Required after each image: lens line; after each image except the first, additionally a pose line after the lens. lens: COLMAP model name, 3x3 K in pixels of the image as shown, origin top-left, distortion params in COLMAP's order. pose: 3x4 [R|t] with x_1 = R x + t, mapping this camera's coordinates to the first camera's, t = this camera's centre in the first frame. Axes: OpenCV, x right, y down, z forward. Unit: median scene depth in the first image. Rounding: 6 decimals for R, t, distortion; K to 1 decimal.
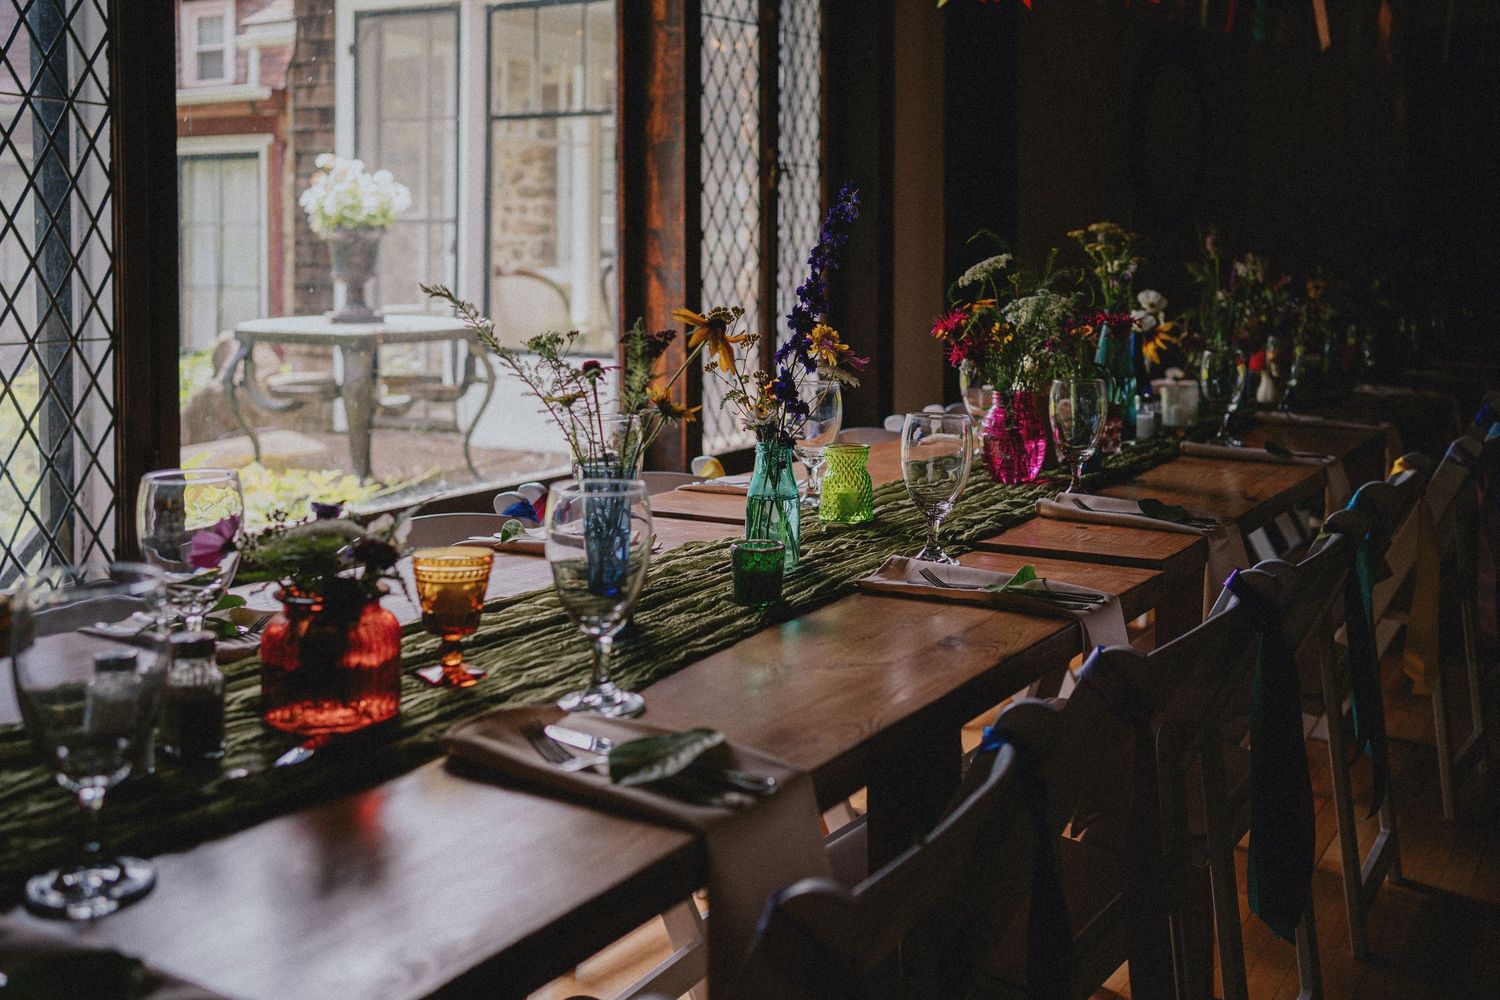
lens RADIAL K [[1556.7, 0, 750.0], [0, 1556.7, 340.7], [0, 0, 1]] dist [-0.000553, 0.033555]
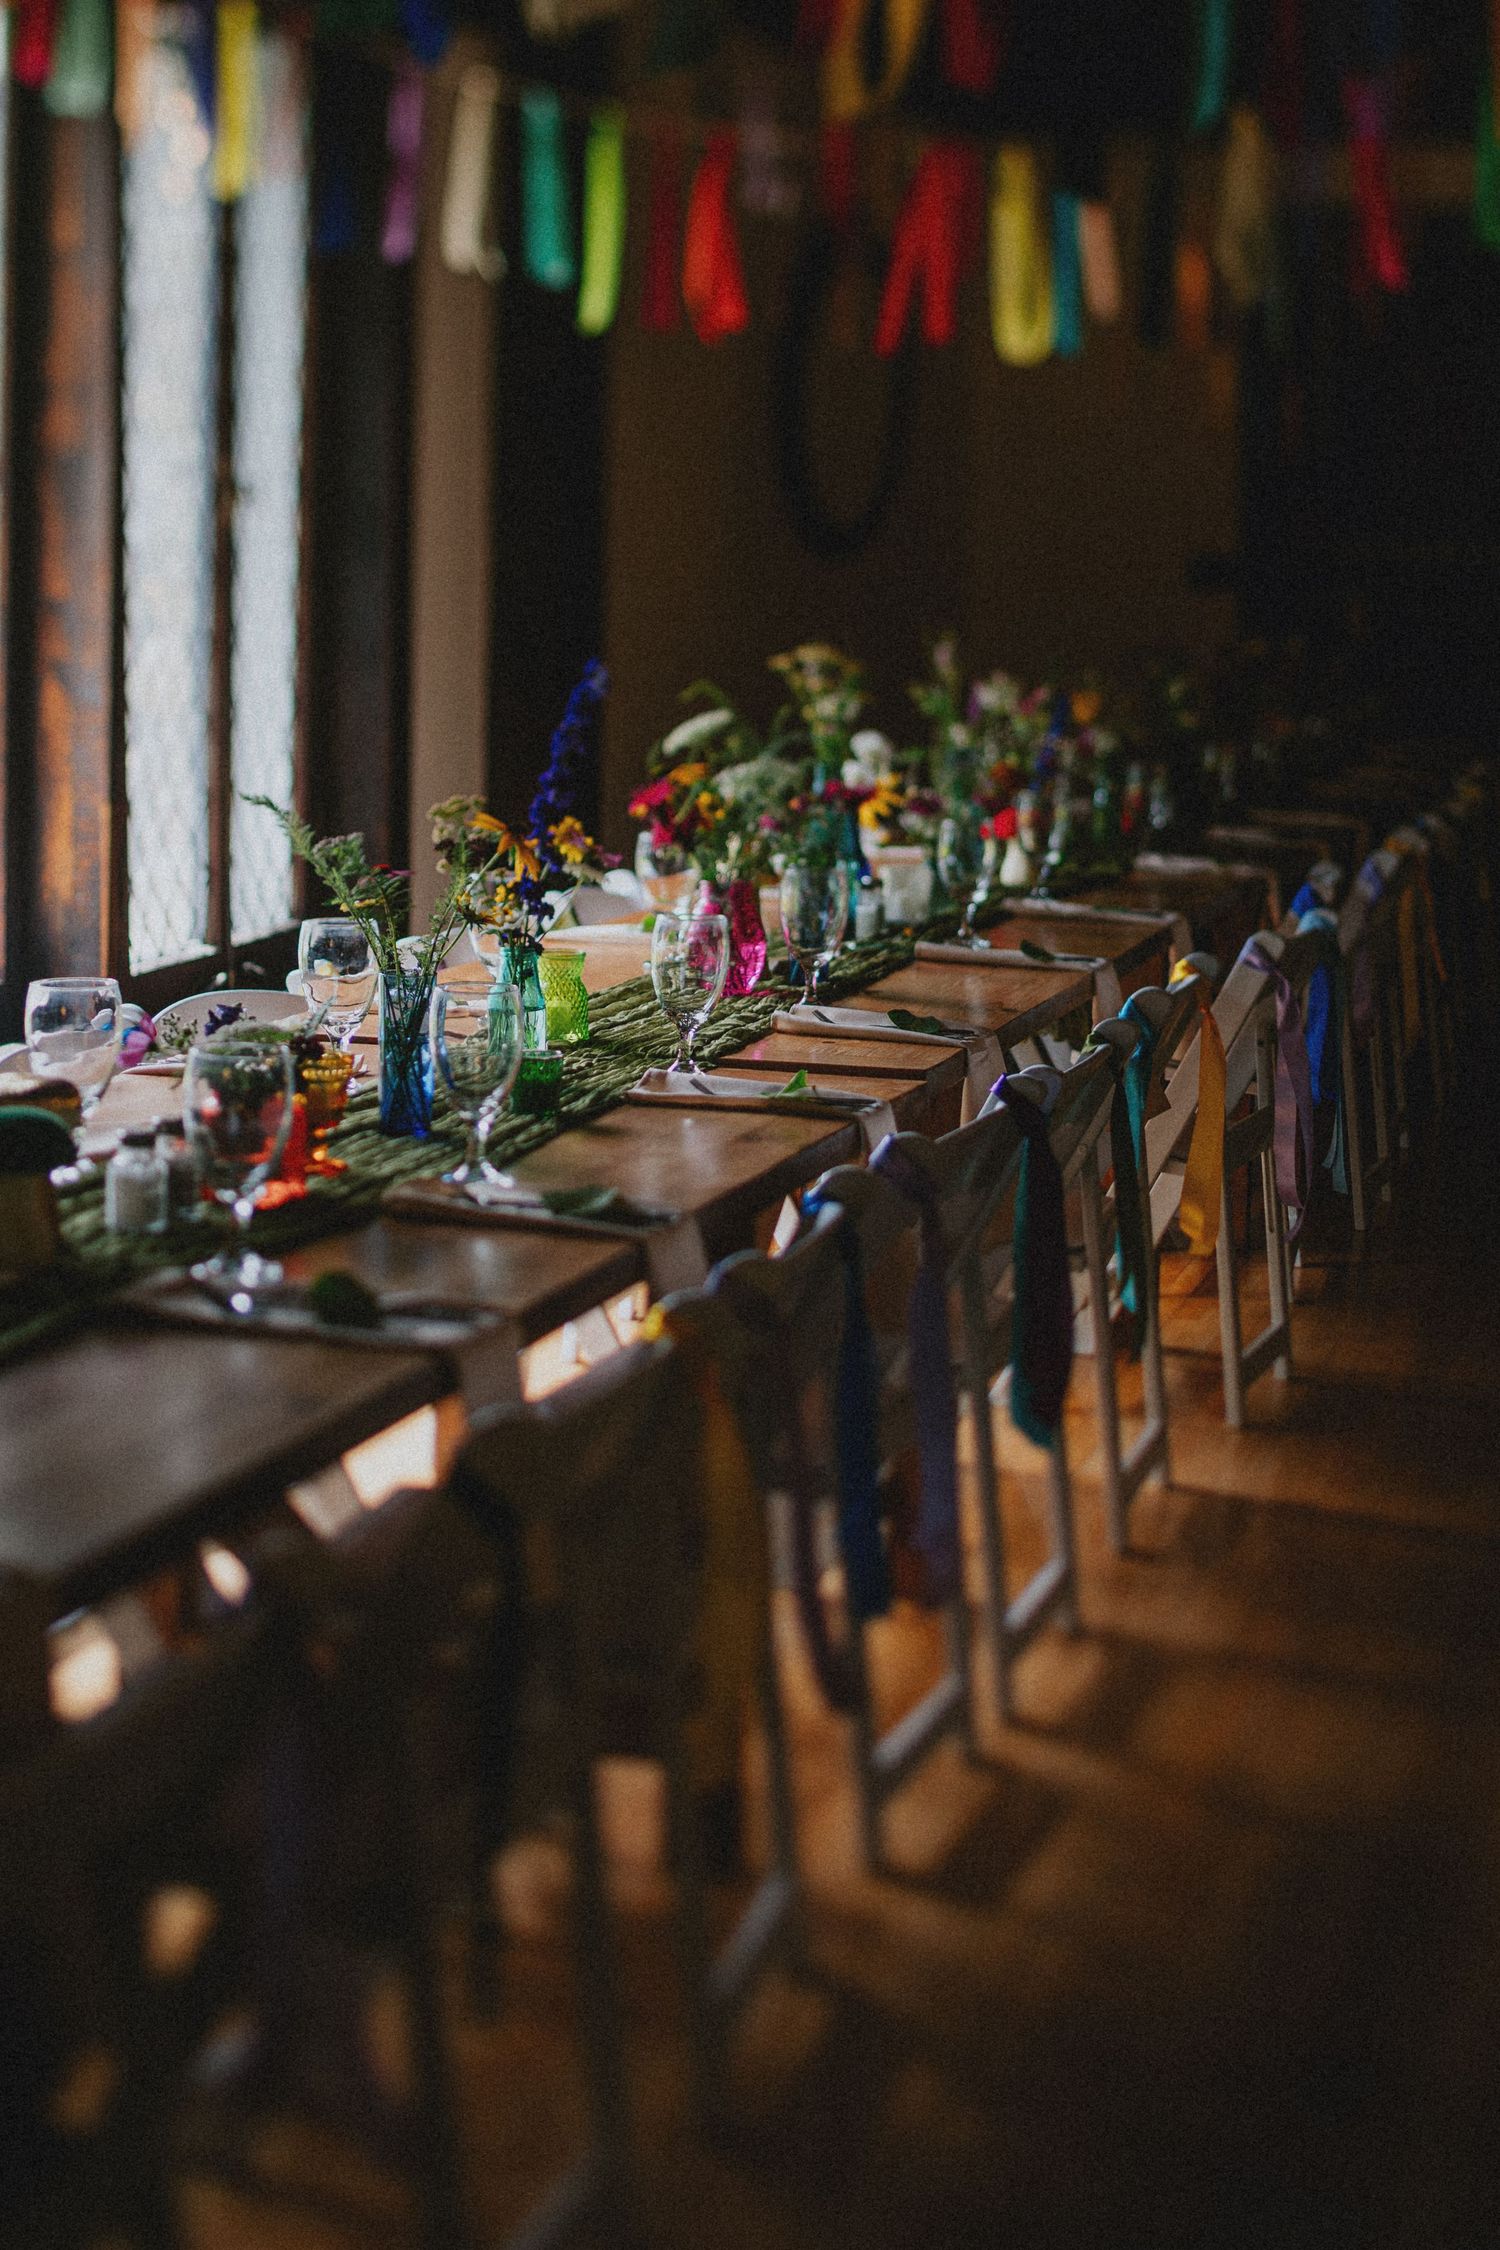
lens RADIAL K [[2898.2, 0, 750.0], [0, 2898.2, 1125.0], [0, 0, 1]] dist [0.002205, 0.002578]
pose [[0.972554, -0.024267, 0.231409, -0.148574], [-0.005029, 0.992122, 0.125175, -0.026709], [-0.232623, -0.122903, 0.964770, -0.404880]]
